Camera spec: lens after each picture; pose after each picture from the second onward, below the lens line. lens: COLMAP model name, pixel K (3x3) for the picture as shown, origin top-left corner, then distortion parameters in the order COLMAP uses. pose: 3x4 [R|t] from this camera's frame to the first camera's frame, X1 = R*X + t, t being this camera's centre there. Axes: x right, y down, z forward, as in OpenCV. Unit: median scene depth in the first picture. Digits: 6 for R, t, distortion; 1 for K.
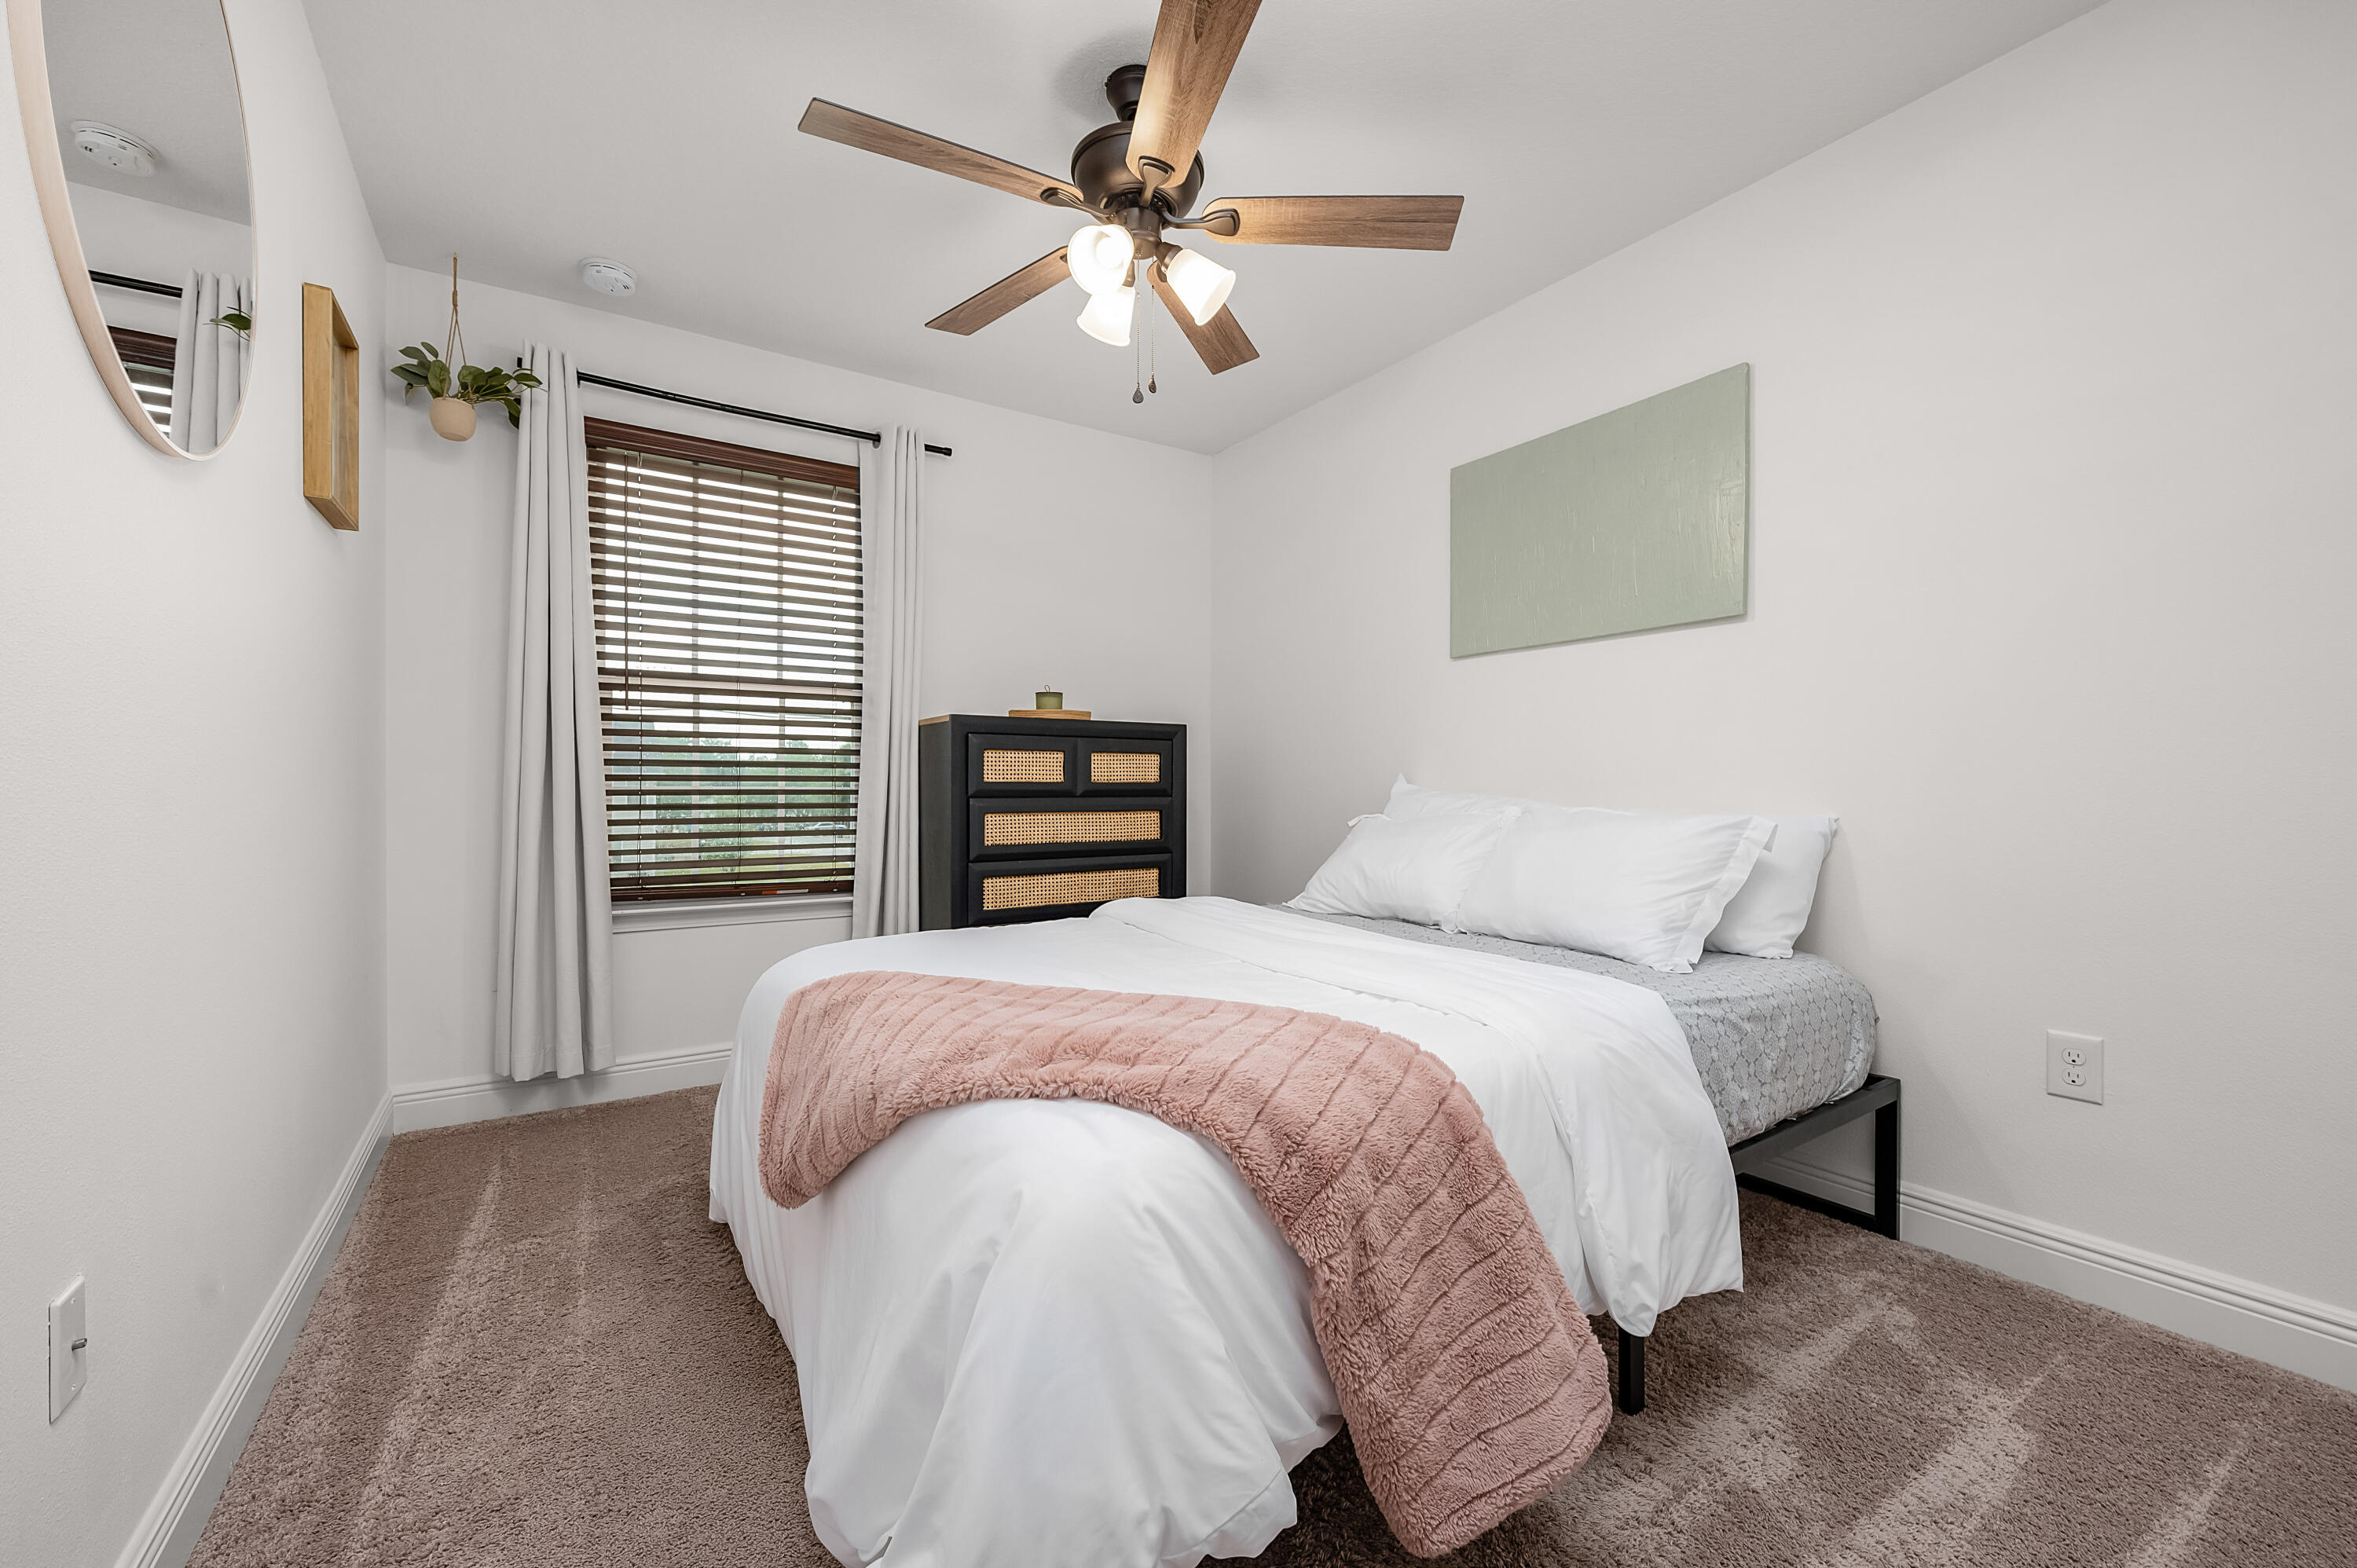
lens RADIAL K [[948.3, 0, 1191.3], [0, 948.3, 787.2], [0, 0, 1]] dist [-0.003483, 0.000739]
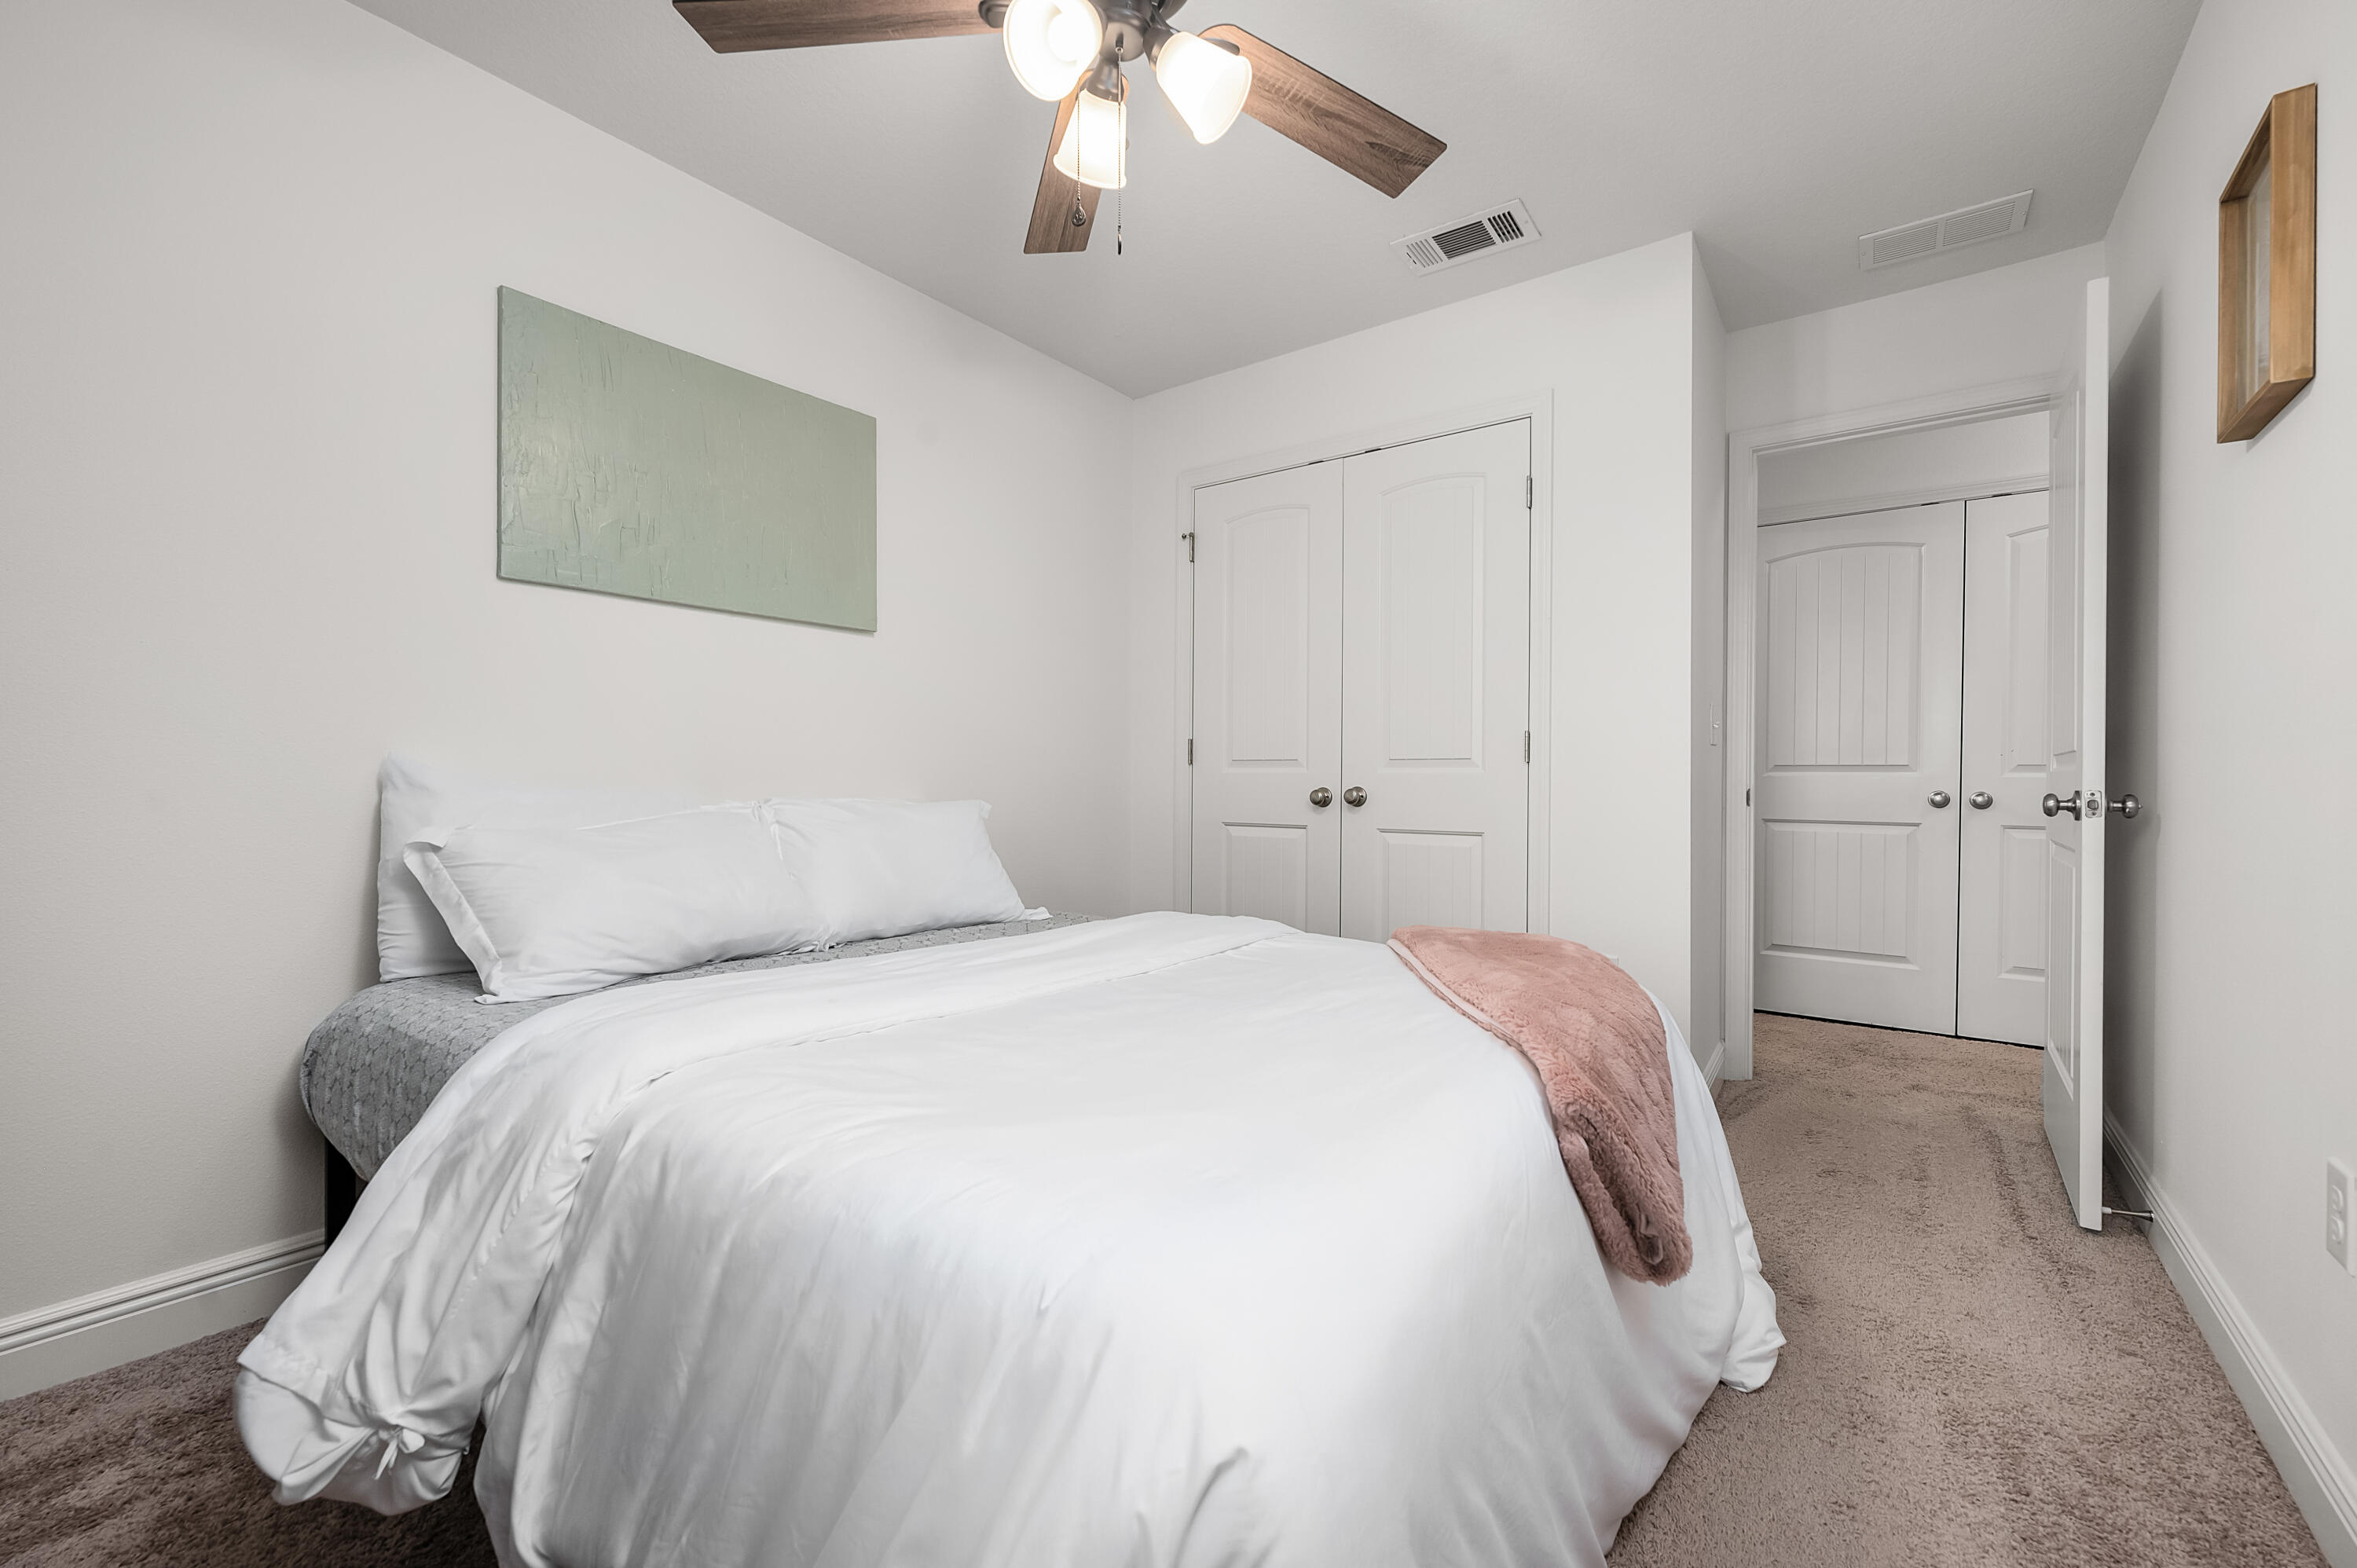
lens RADIAL K [[948.3, 0, 1187.3], [0, 948.3, 781.8], [0, 0, 1]] dist [-0.003483, 0.000739]
pose [[-0.340274, -0.006567, 0.940304, -0.663836], [-0.001880, 0.999978, 0.006304, -0.001786], [-0.940325, 0.000377, -0.340279, 1.039978]]
